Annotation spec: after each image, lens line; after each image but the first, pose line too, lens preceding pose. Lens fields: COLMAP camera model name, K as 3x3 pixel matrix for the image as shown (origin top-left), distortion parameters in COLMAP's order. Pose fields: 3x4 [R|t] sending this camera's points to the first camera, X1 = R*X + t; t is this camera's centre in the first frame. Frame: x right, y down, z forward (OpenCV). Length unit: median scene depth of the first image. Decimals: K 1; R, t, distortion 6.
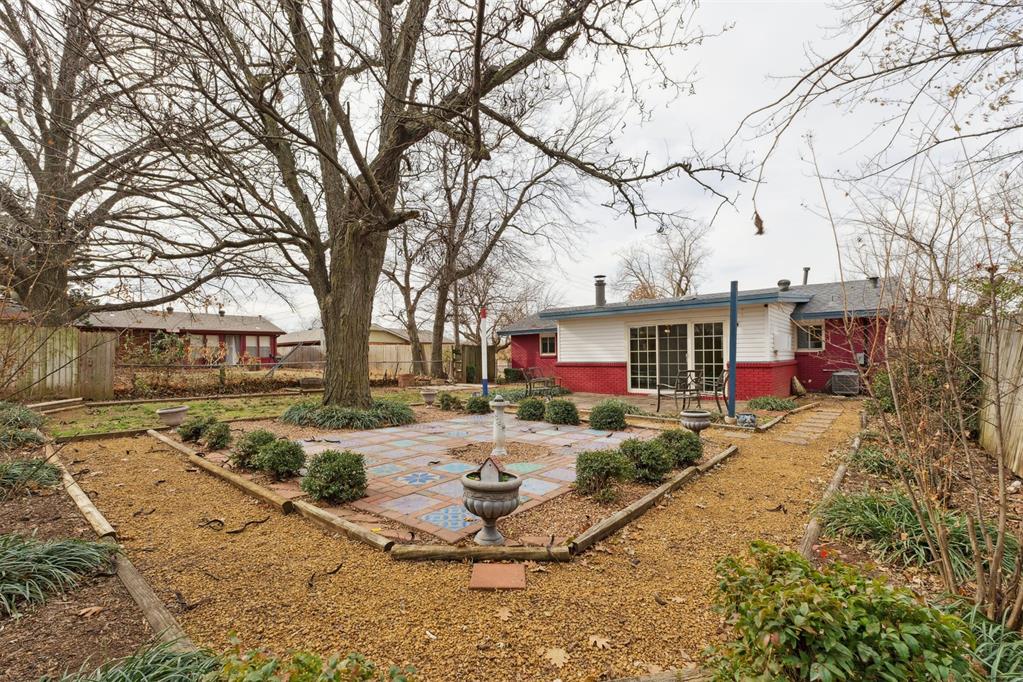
lens RADIAL K [[439.4, 0, 510.3], [0, 439.4, 361.7], [0, 0, 1]] dist [-0.002142, 0.000040]
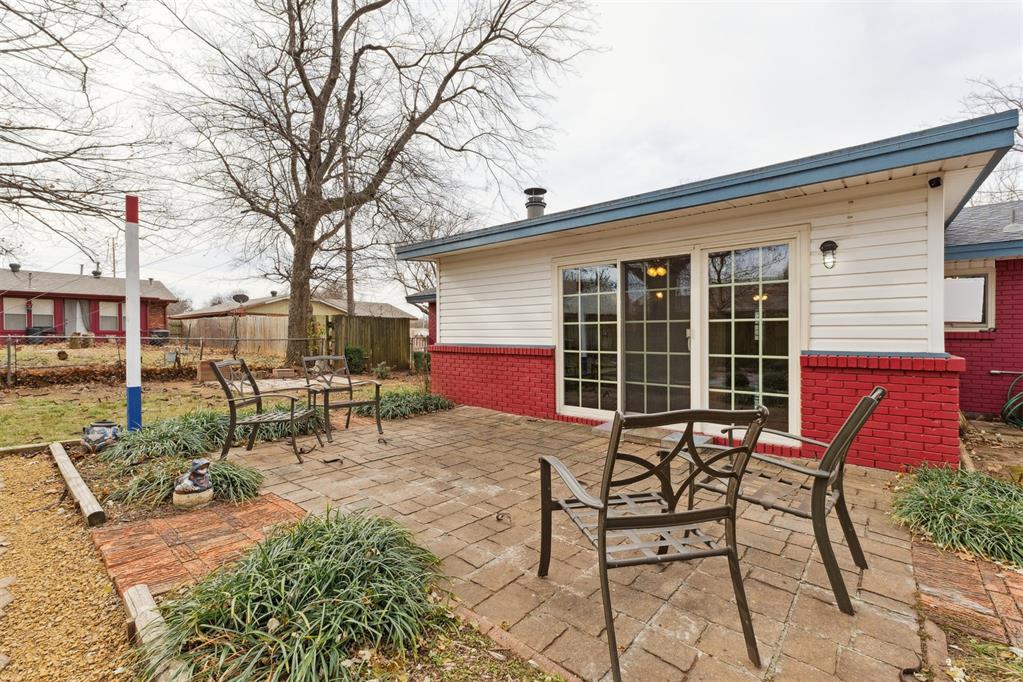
lens RADIAL K [[432.8, 0, 506.2], [0, 432.8, 340.1], [0, 0, 1]] dist [0.002613, 0.000619]
pose [[0.999609, 0.014036, -0.024178, 0.186680], [-0.014029, 0.999901, 0.000477, -0.004801], [0.024183, -0.000138, 0.999708, 0.458616]]
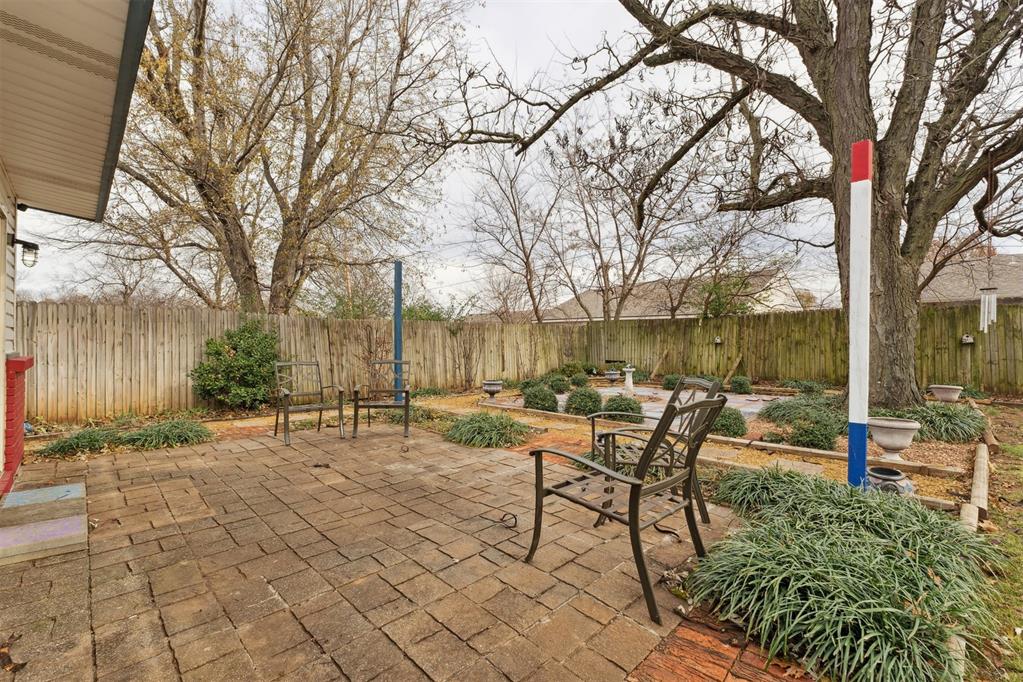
lens RADIAL K [[438.3, 0, 510.9], [0, 438.3, 343.1], [0, 0, 1]] dist [0.003138, 0.000365]
pose [[-0.993506, 0.003987, 0.113713, 0.079511], [0.004838, 0.999962, 0.007205, -0.007222], [-0.113680, 0.007709, -0.993488, 0.906558]]
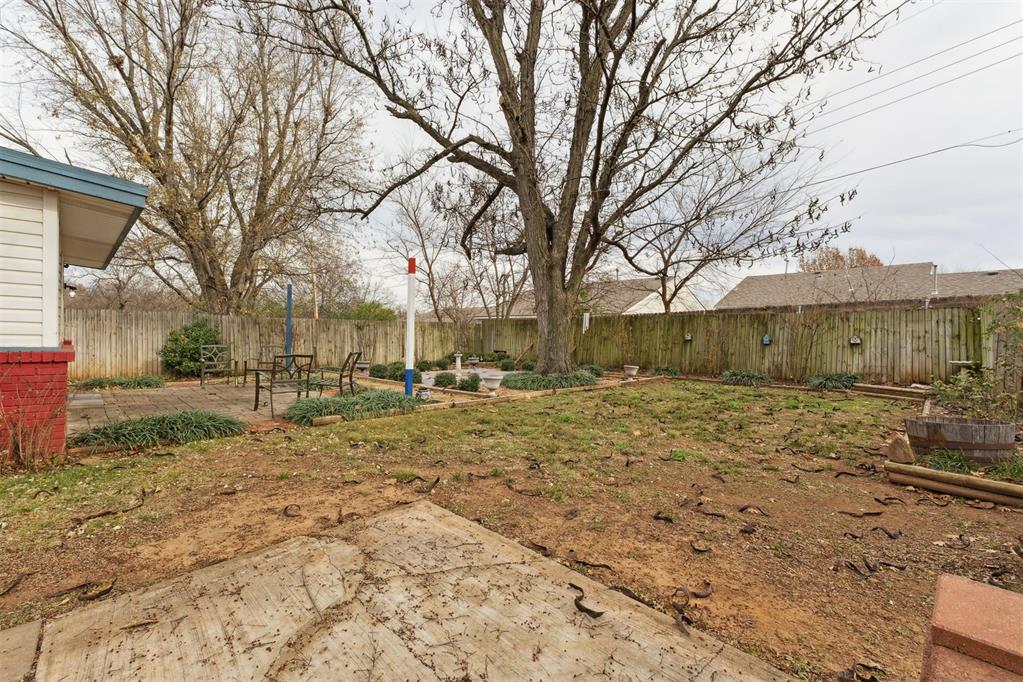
lens RADIAL K [[446.2, 0, 513.8], [0, 446.2, 342.4], [0, 0, 1]] dist [0.001518, 0.000350]
pose [[-0.993746, -0.009895, 0.111223, -0.205279], [-0.007639, 0.999757, 0.020692, -0.010807], [-0.111401, 0.019713, -0.993580, 1.161881]]
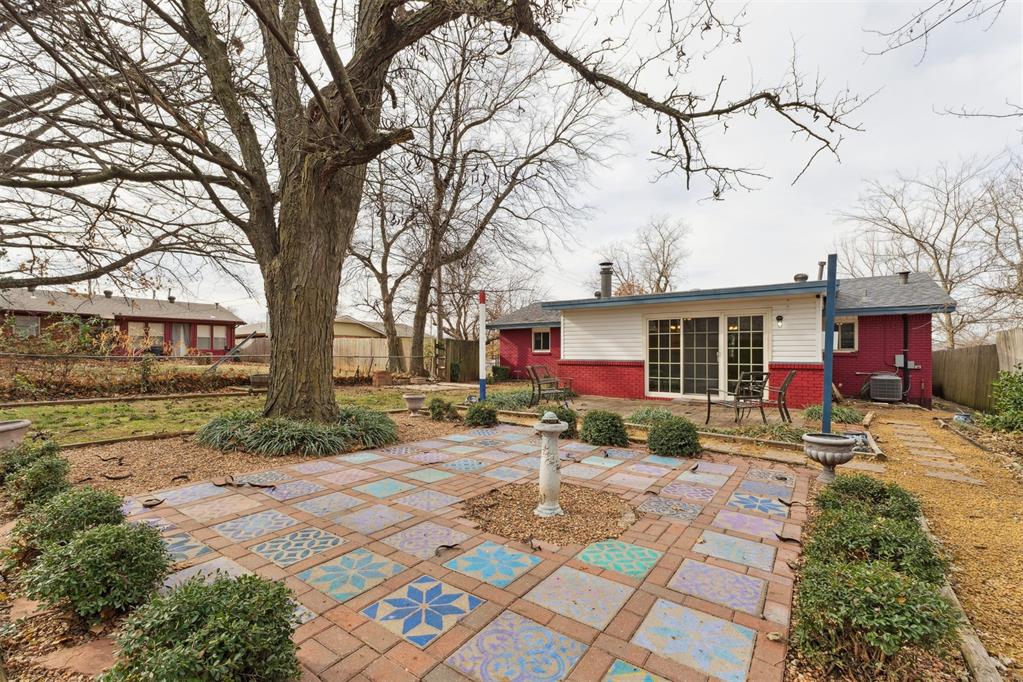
lens RADIAL K [[439.9, 0, 511.8], [0, 439.9, 350.6], [0, 0, 1]] dist [0.003426, 0.000100]
pose [[0.998147, 0.016052, 0.058688, -0.036448], [-0.014883, 0.999683, -0.020294, 0.001931], [-0.058995, 0.019383, 0.998070, 0.130875]]
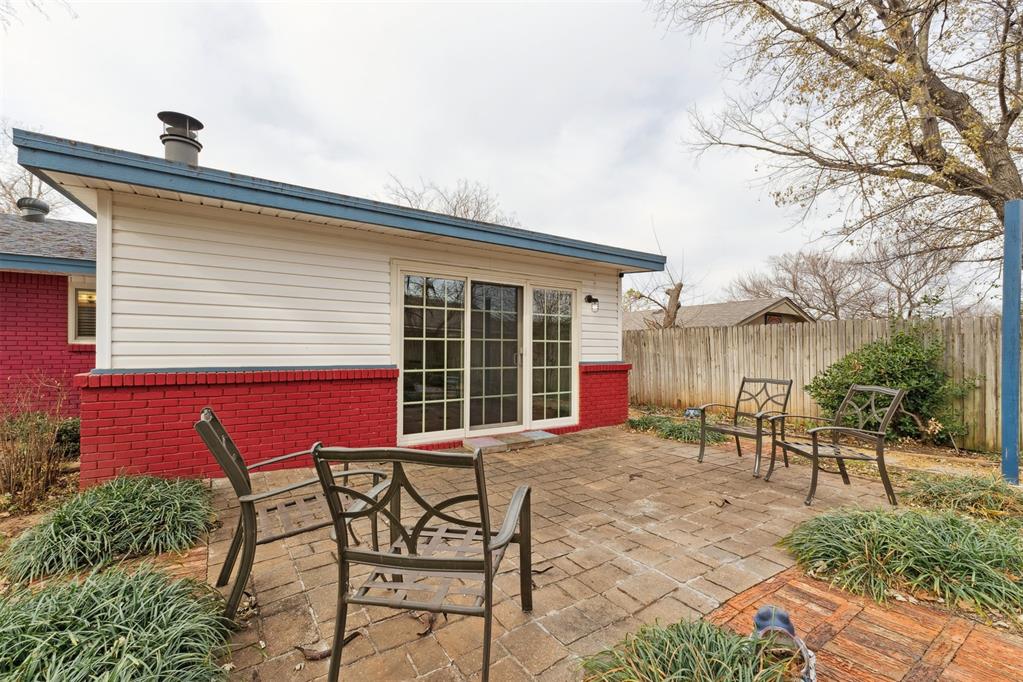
lens RADIAL K [[438.3, 0, 510.9], [0, 438.3, 343.1], [0, 0, 1]] dist [0.003138, 0.000365]
pose [[0.285716, 0.025863, 0.957965, -0.053542], [-0.000100, 0.999637, -0.026958, -0.007553], [-0.958314, 0.007606, 0.285615, 0.663982]]
